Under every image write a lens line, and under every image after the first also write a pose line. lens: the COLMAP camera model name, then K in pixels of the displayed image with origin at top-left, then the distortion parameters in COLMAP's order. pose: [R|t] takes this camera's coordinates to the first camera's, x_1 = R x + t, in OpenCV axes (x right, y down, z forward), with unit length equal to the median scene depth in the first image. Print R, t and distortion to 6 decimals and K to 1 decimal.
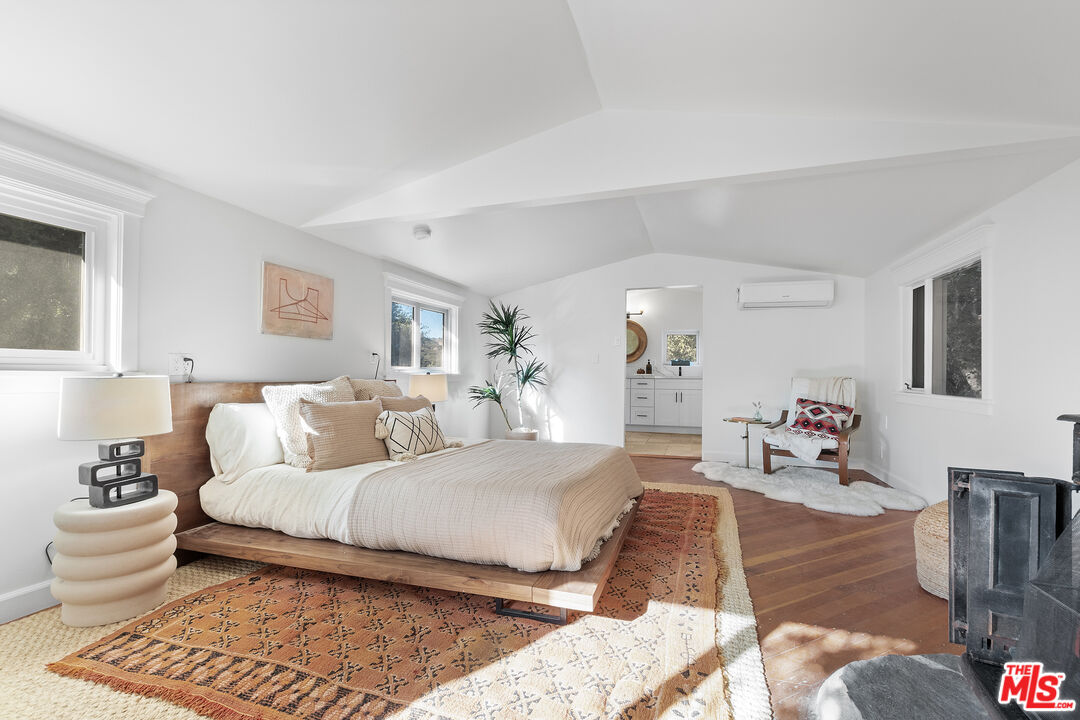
lens RADIAL K [[471.1, 0, 541.2], [0, 471.1, 375.8], [0, 0, 1]] dist [0.000016, -0.000069]
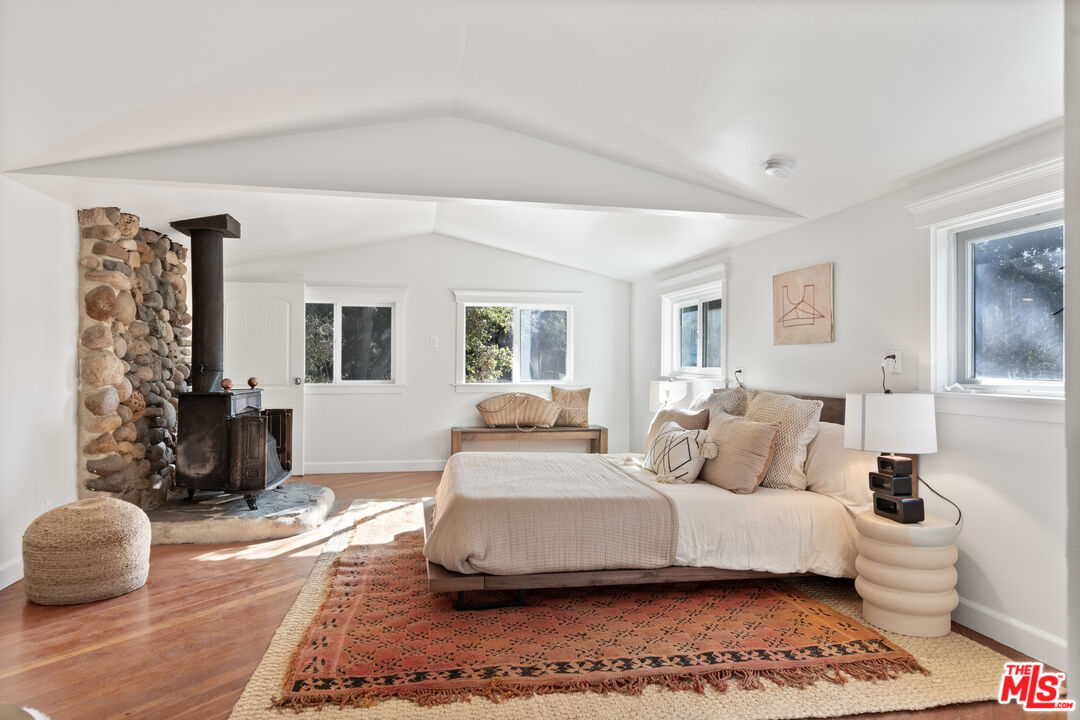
lens RADIAL K [[642.7, 0, 540.0], [0, 642.7, 360.0], [0, 0, 1]] dist [-0.005024, 0.001265]
pose [[-0.865737, -0.012453, -0.500344, 0.456363], [-0.010822, 0.999922, -0.006162, -0.035720], [0.500382, 0.000080, -0.865805, 1.605403]]
